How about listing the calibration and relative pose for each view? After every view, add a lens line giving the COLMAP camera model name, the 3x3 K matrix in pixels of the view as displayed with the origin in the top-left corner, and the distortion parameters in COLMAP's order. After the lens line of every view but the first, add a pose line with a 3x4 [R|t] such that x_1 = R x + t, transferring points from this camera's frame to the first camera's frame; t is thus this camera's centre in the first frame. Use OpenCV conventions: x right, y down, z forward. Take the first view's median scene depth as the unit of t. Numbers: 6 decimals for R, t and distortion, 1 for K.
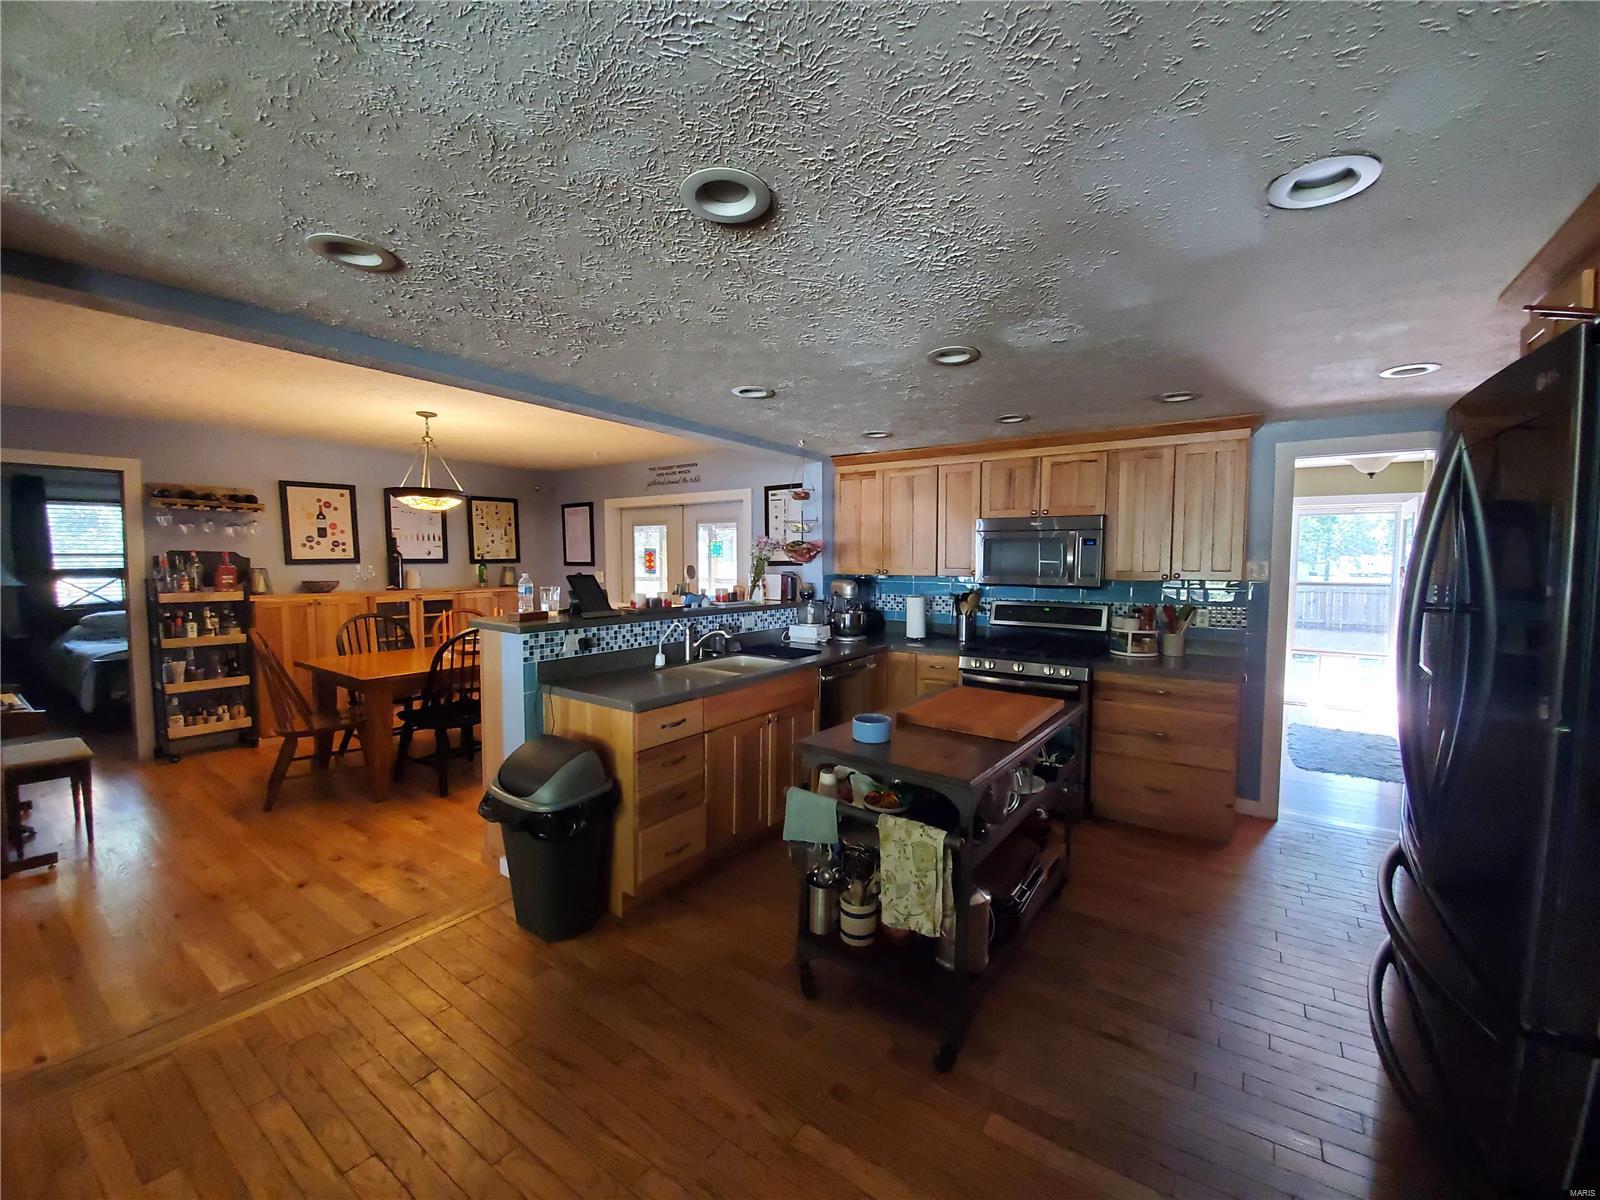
lens RADIAL K [[637.5, 0, 826.4], [0, 637.5, 604.9], [0, 0, 1]] dist [0.000158, -0.012182]
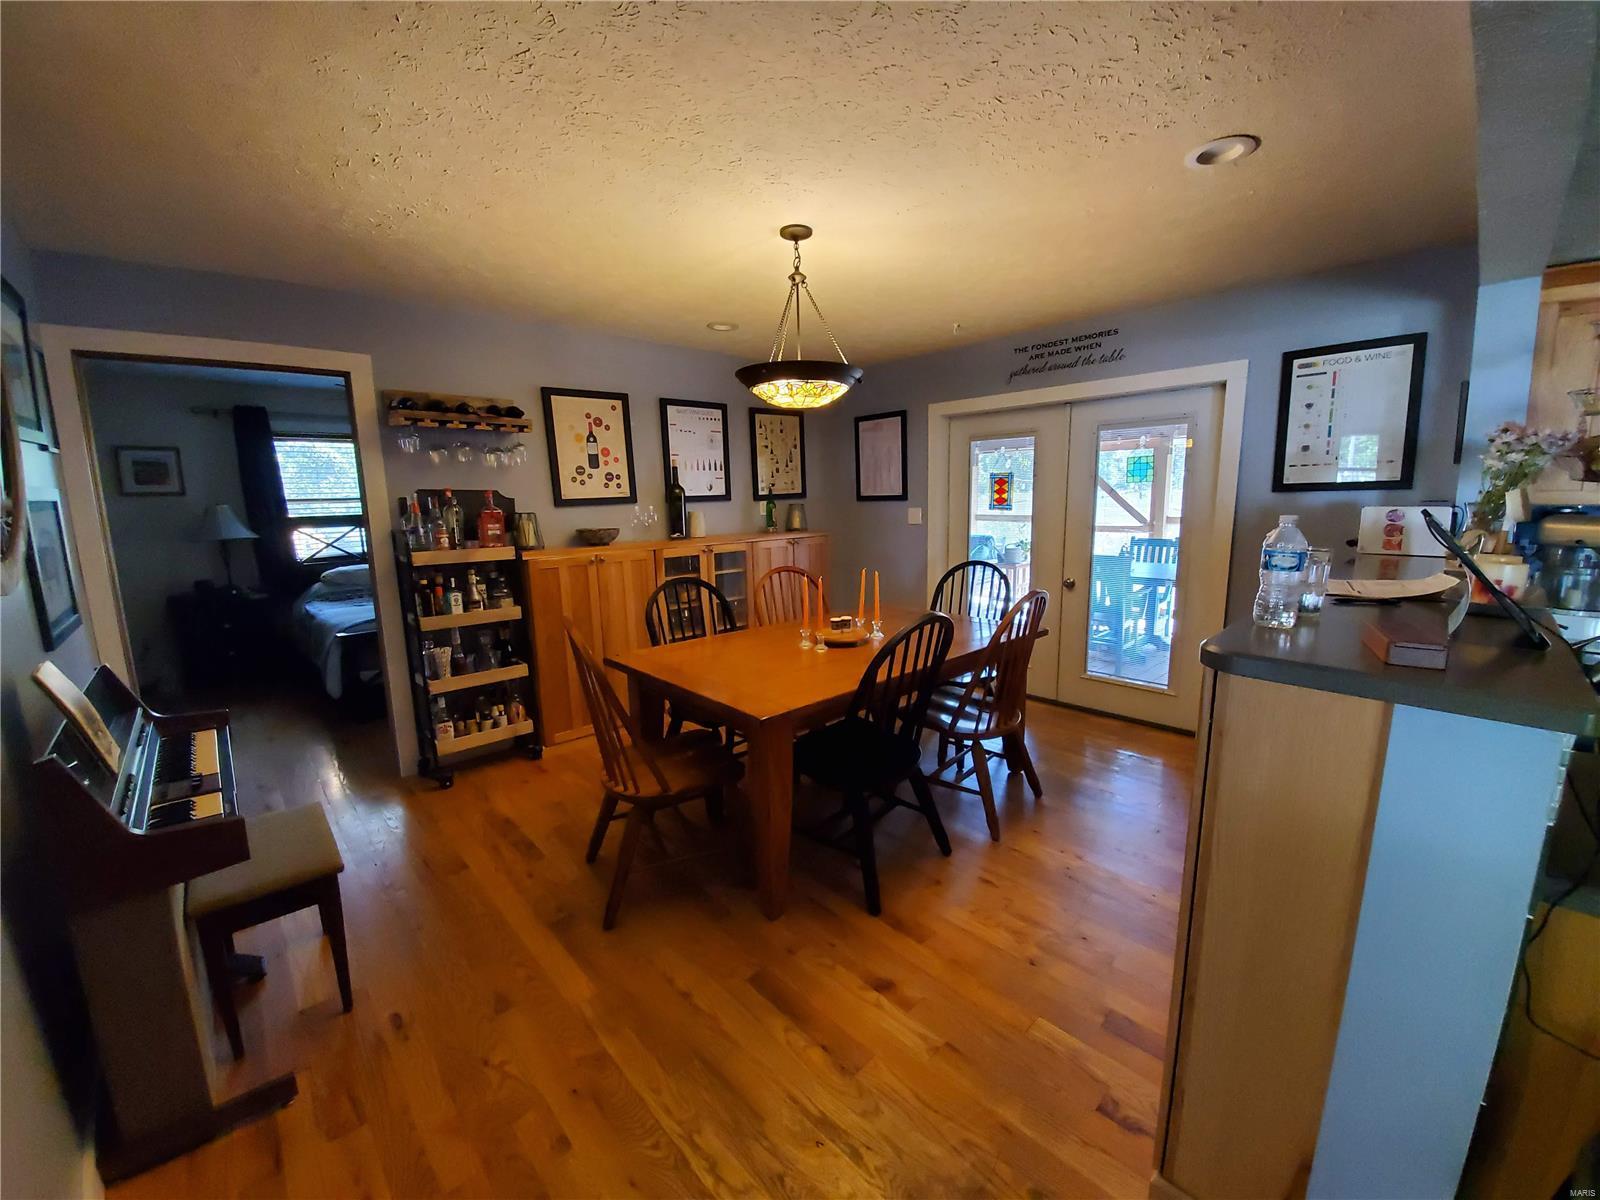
lens RADIAL K [[630.9, 0, 815.9], [0, 630.9, 603.3], [0, 0, 1]] dist [0.016332, -0.020566]
pose [[0.975379, 0.012421, -0.220187, -0.402914], [0.010059, 0.994868, 0.100682, -0.023642], [0.220307, -0.100418, 0.970248, 0.352653]]
